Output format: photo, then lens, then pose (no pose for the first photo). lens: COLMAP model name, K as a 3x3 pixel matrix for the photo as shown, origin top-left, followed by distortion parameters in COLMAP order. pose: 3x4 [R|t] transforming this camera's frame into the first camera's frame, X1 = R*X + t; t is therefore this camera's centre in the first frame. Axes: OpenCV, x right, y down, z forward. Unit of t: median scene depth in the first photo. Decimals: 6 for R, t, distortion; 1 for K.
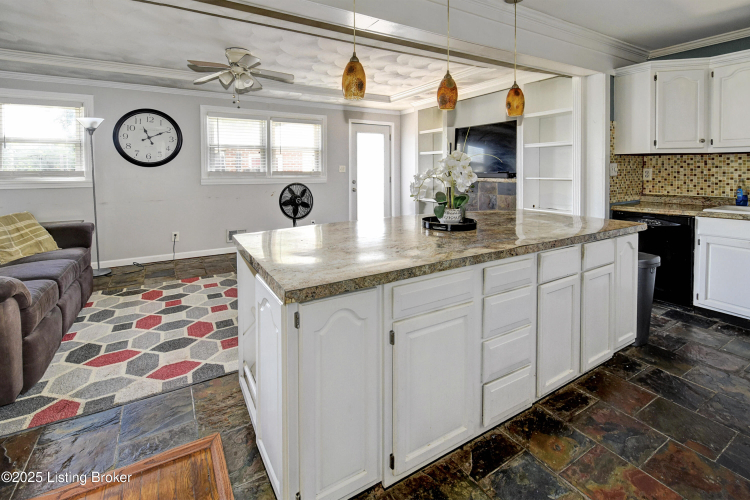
lens RADIAL K [[350.4, 0, 376.7], [0, 350.4, 175.3], [0, 0, 1]] dist [0.012483, -0.011433]
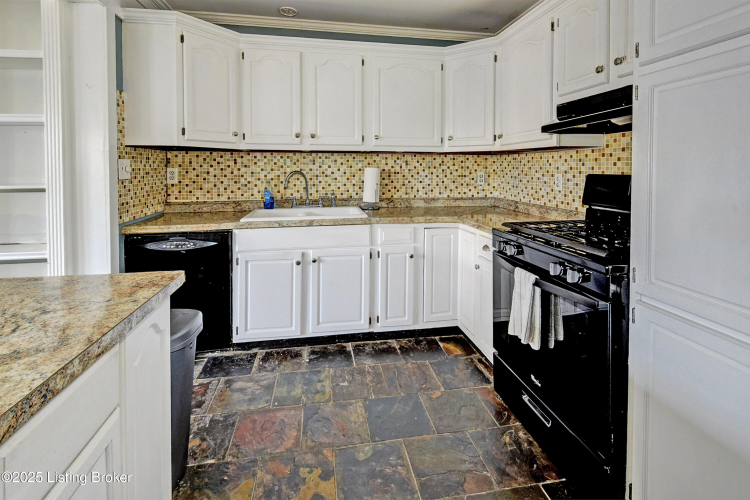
lens RADIAL K [[350.4, 0, 376.7], [0, 350.4, 175.3], [0, 0, 1]] dist [0.012483, -0.011433]
pose [[0.362664, -0.015040, 0.931799, 0.255133], [0.015349, 0.999831, 0.010164, -0.005053], [-0.931794, 0.010616, 0.362833, 0.357093]]
